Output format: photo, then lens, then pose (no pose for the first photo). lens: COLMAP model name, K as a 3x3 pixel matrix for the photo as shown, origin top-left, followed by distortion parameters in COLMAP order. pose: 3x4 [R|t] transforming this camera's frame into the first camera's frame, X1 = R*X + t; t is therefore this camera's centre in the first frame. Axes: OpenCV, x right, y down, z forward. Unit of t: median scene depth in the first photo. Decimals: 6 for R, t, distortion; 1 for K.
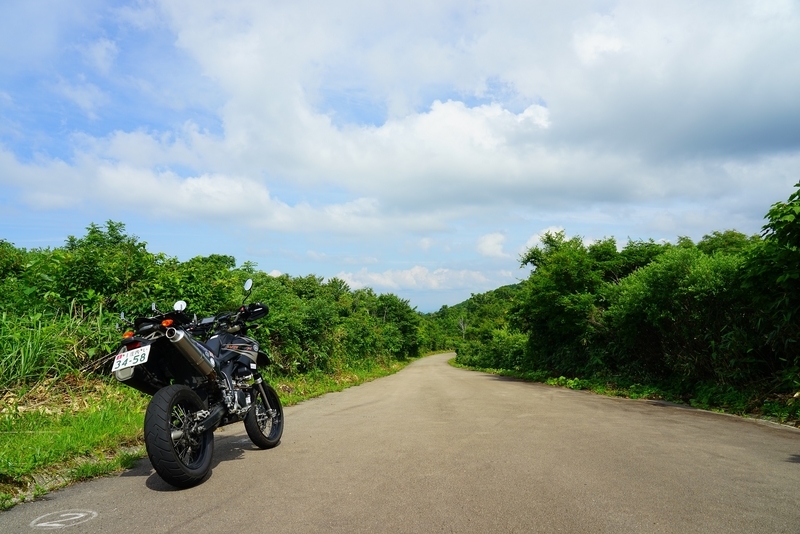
lens RADIAL K [[555.3, 0, 400.0], [0, 555.3, 267.0], [0, 0, 1]] dist [-0.001262, 0.001147]
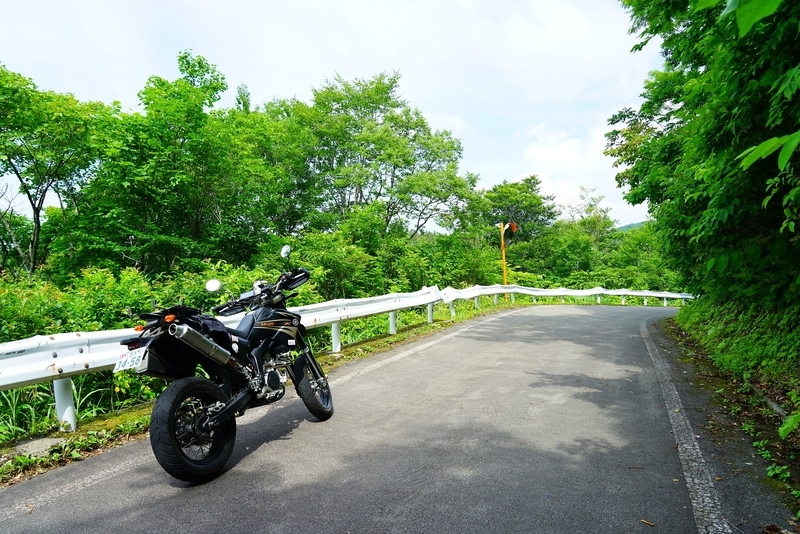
lens RADIAL K [[555.3, 0, 400.0], [0, 555.3, 267.0], [0, 0, 1]] dist [-0.001262, 0.001147]
pose [[0.962255, 0.004206, -0.272116, 0.054821], [0.043582, 0.984595, 0.169332, -0.032150], [0.268636, -0.174800, 0.947248, 0.051397]]
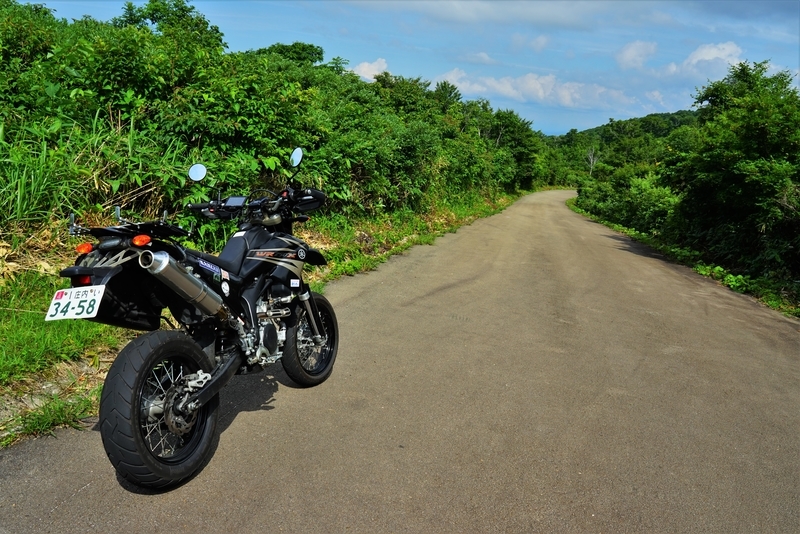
lens RADIAL K [[640.1, 0, 400.0], [0, 640.1, 267.0], [0, 0, 1]] dist [-0.015963, 0.002384]
pose [[0.976458, 0.161307, -0.143210, -0.011124], [-0.110098, 0.943624, 0.312174, -0.028398], [0.185492, -0.289058, 0.939169, 0.097144]]
